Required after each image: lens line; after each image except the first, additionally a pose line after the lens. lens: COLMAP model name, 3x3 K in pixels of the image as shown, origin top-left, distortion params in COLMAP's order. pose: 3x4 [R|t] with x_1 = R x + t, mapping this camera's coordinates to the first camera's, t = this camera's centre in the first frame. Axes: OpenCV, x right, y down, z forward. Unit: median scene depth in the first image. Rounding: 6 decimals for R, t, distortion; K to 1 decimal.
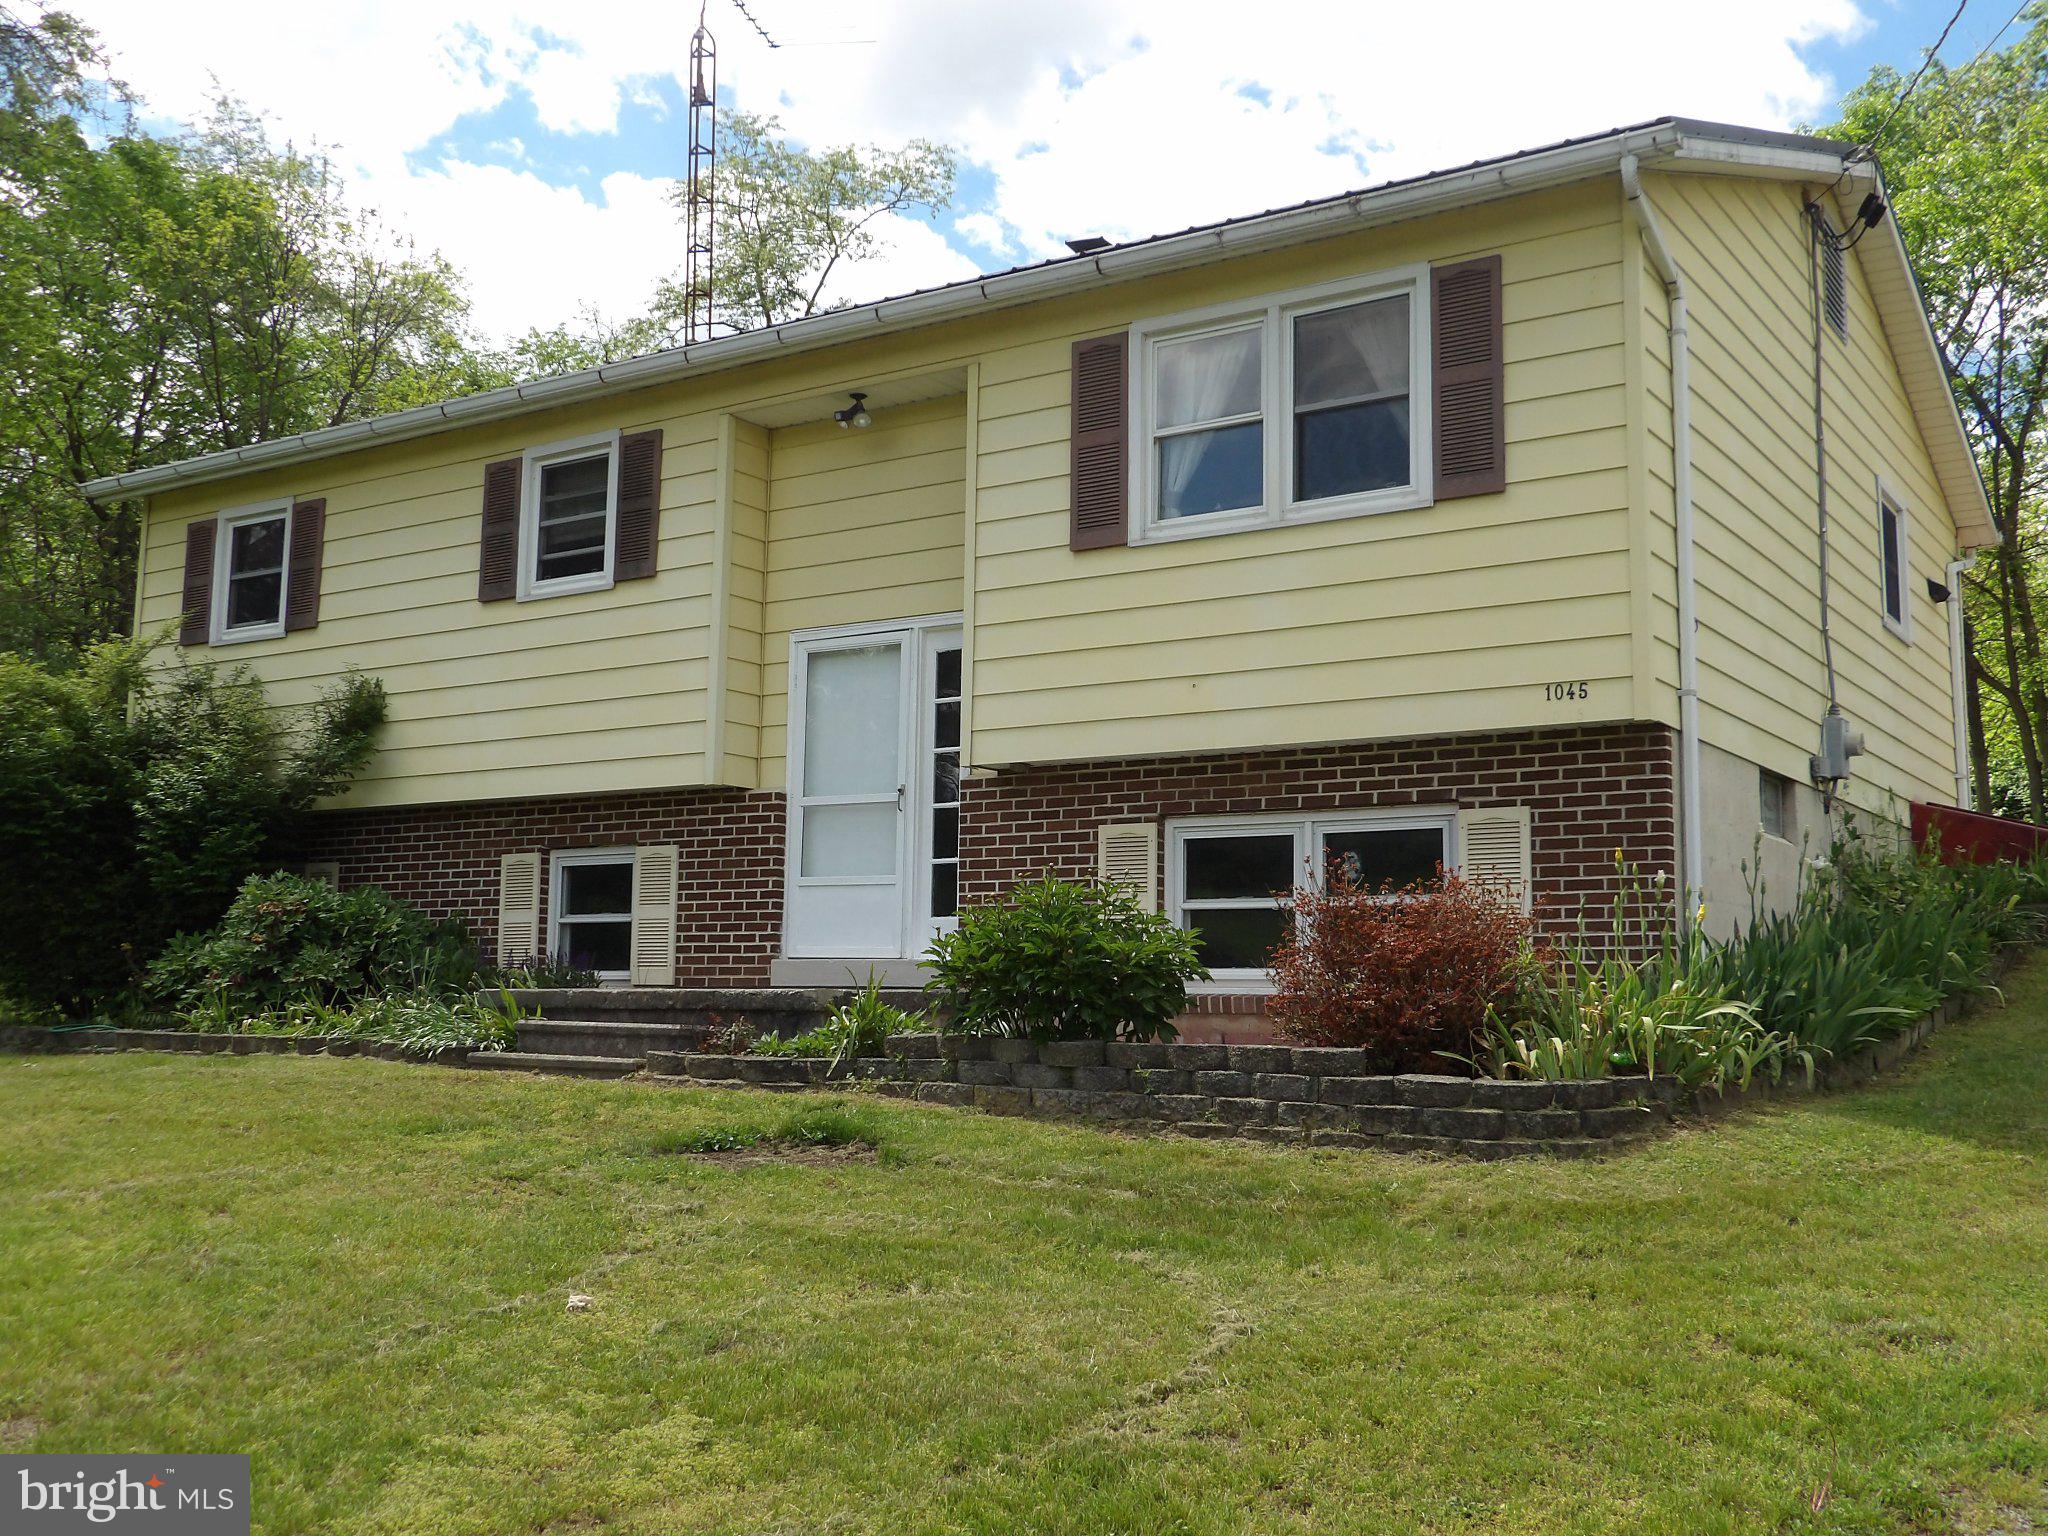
lens RADIAL K [[2033.4, 0, 1027.6], [0, 2033.4, 764.2], [0, 0, 1]] dist [0.011010, -0.004278]
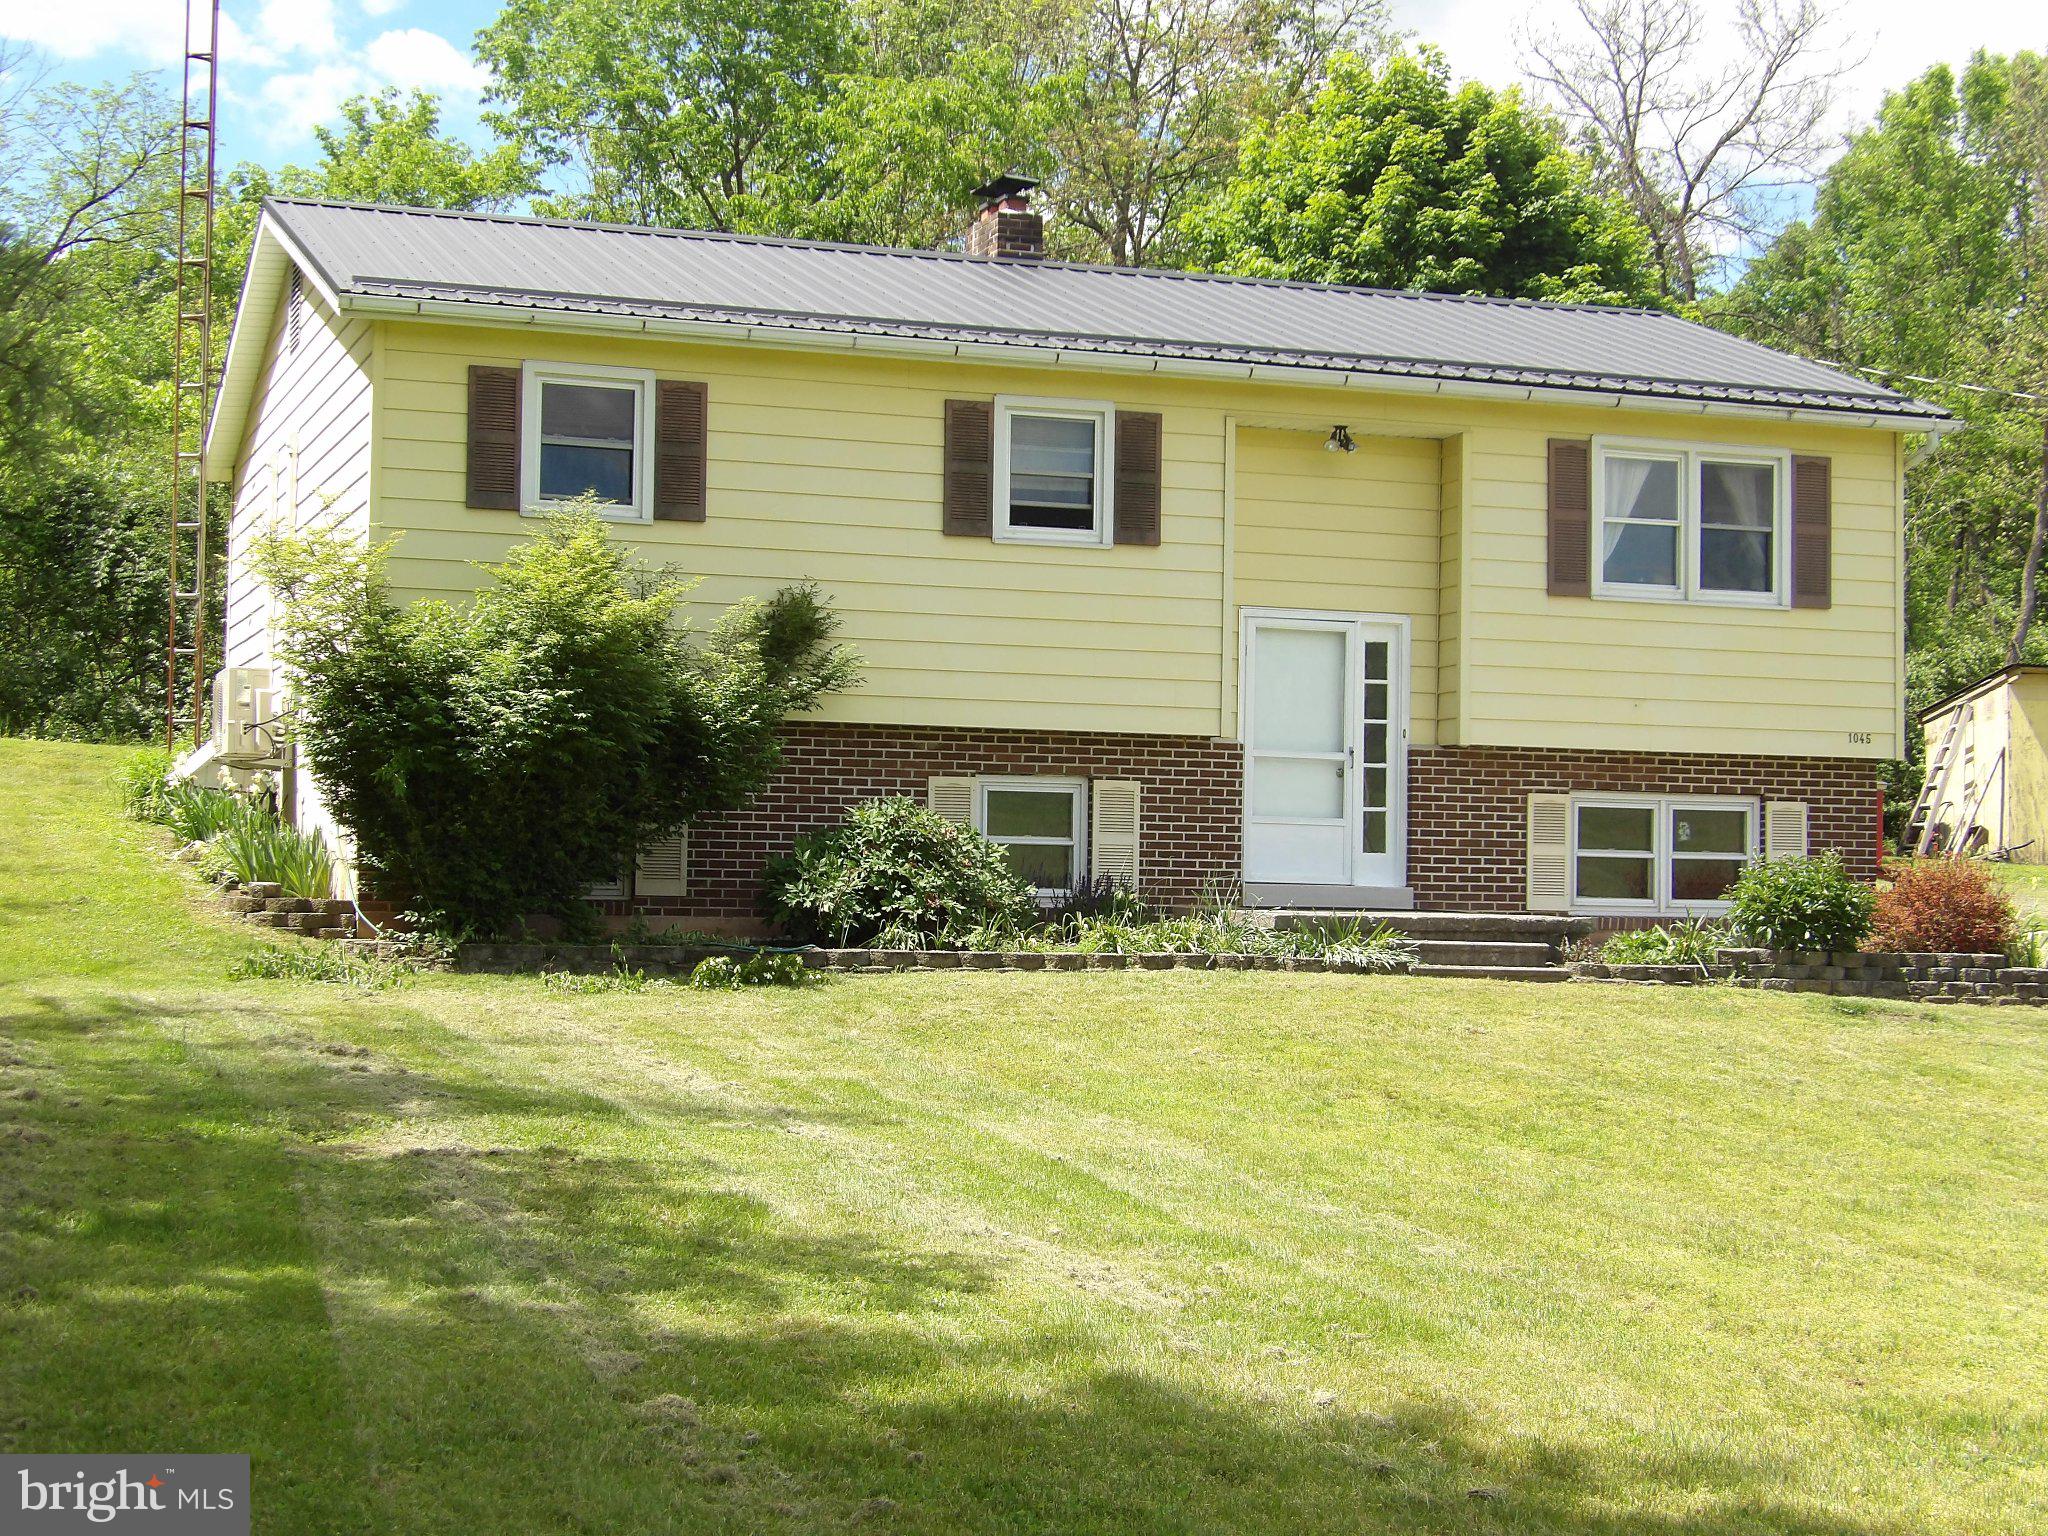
lens RADIAL K [[3280.9, 0, 998.1], [0, 3280.9, 784.4], [0, 0, 1]] dist [0.076827, -0.584324]
pose [[0.600276, 0.025430, 0.799388, -1.751435], [-0.105761, 0.993241, 0.047821, -0.039648], [-0.792769, -0.113250, 0.598909, -0.042471]]
